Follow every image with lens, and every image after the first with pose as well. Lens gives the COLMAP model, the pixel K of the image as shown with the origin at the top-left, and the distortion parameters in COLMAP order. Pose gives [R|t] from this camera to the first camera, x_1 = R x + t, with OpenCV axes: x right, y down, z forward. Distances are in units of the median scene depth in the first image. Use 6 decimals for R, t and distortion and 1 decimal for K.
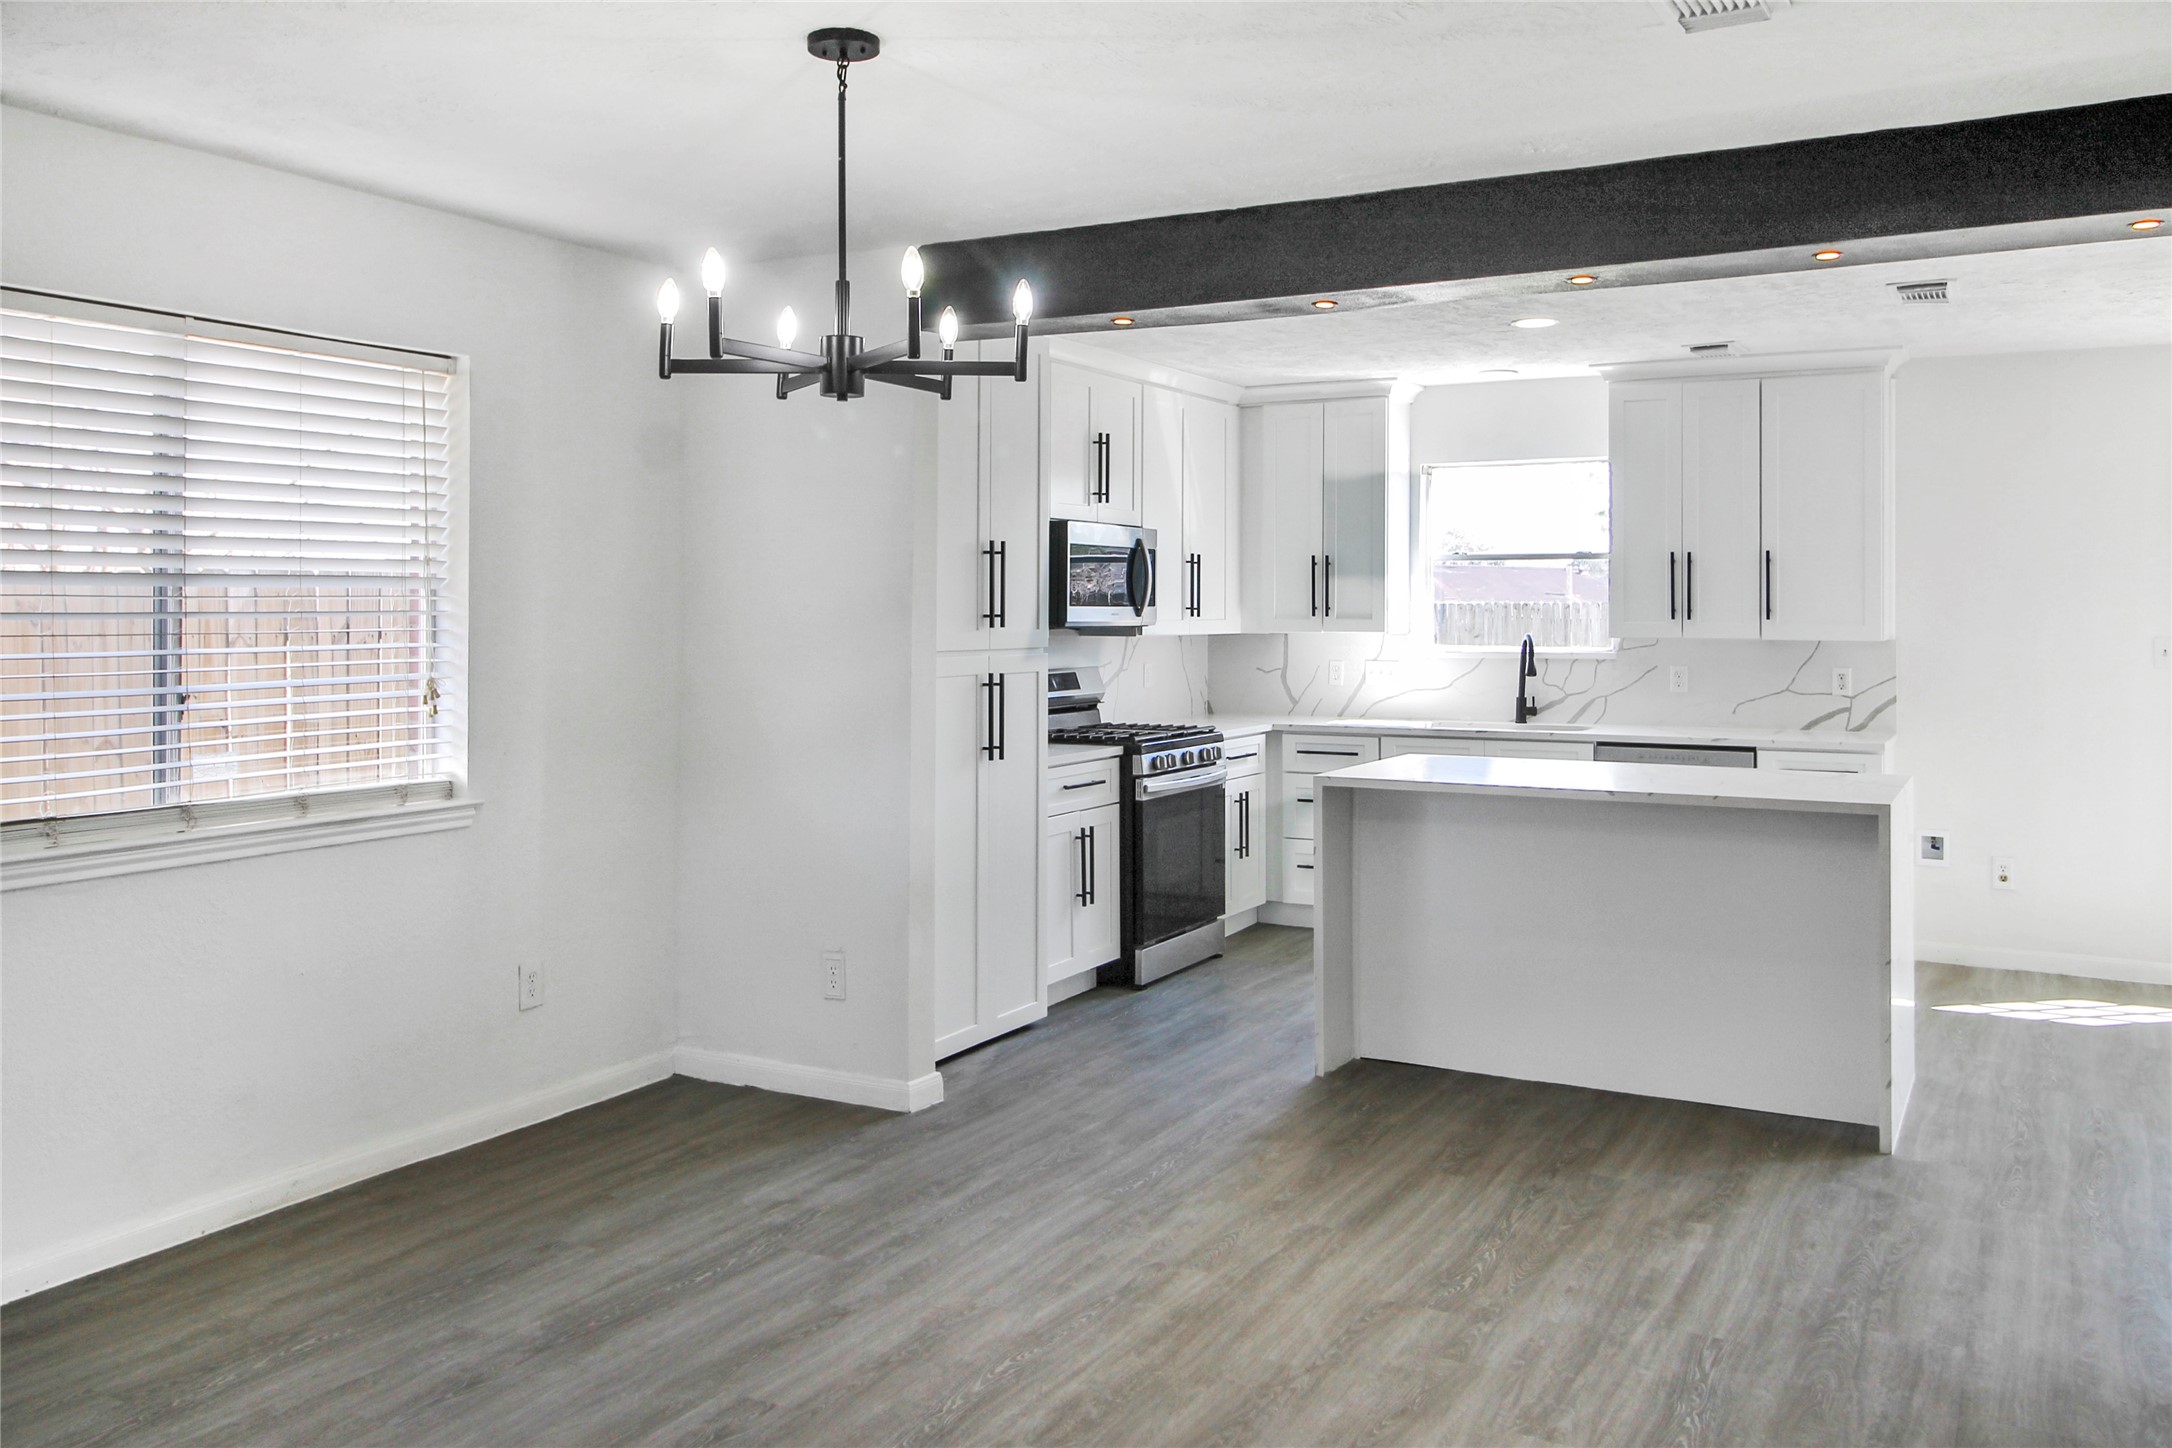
lens RADIAL K [[1724.6, 0, 1082.1], [0, 1724.6, 595.0], [0, 0, 1]] dist [0.001109, 0.003696]
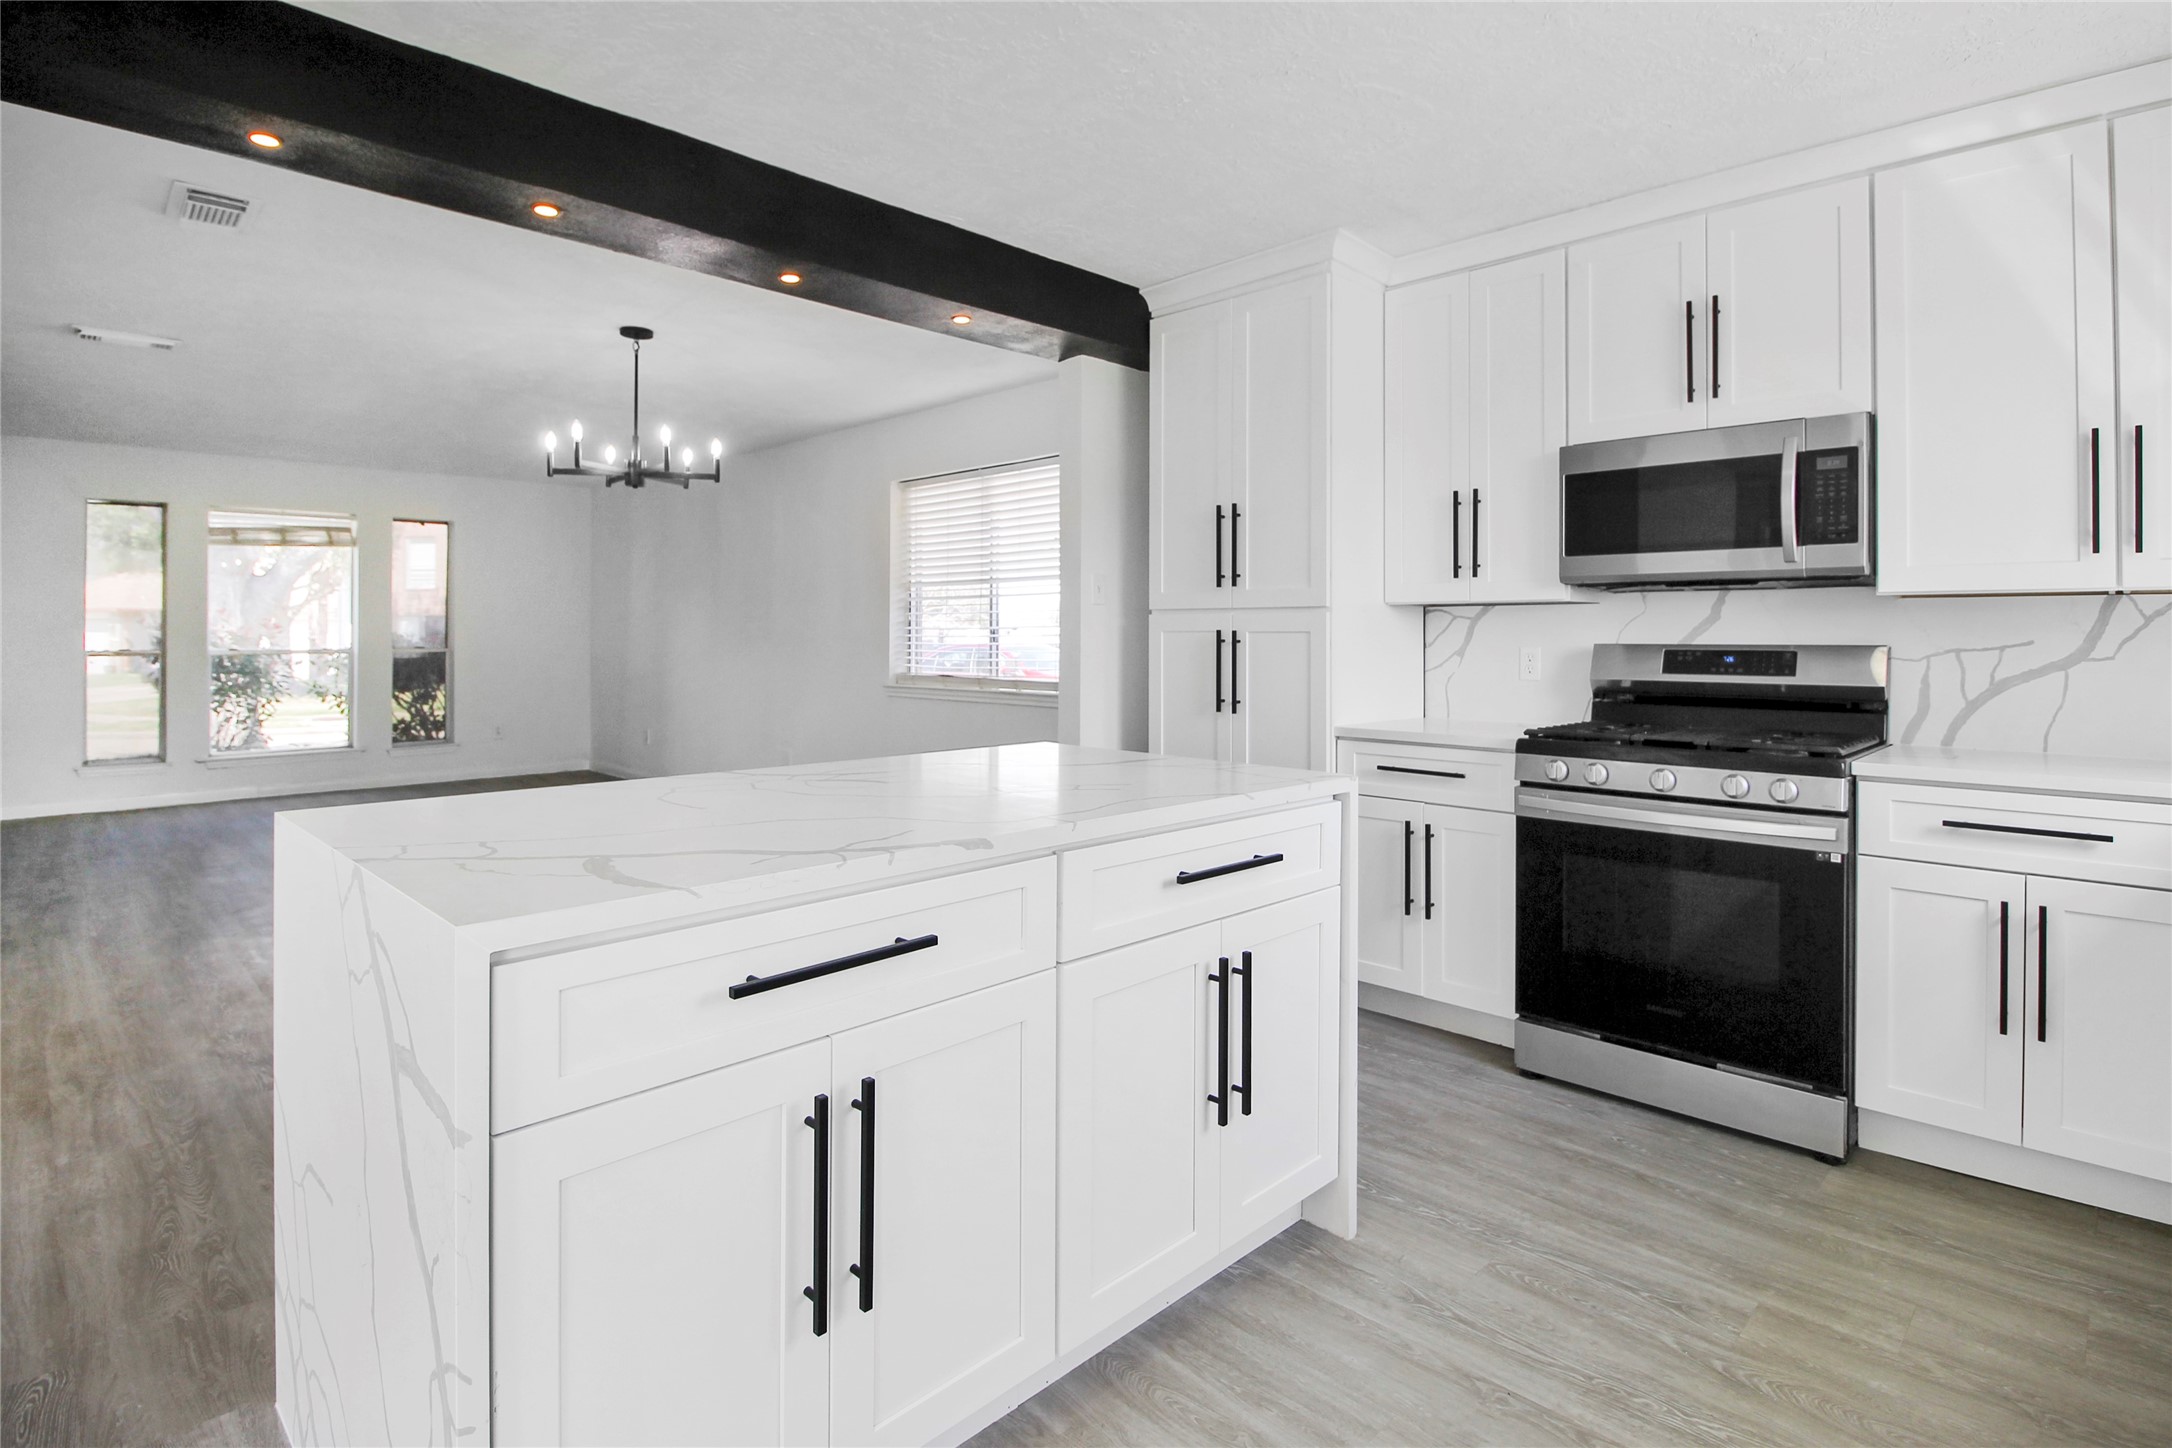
lens RADIAL K [[1084.9, 0, 1087.9], [0, 1084.9, 626.2], [0, 0, 1]] dist [-0.029101, -0.000440]
pose [[-0.271265, -0.009983, -0.962453, 0.470712], [0.003489, 0.999929, -0.011355, 0.038637], [0.962498, -0.006438, -0.271211, 0.851180]]
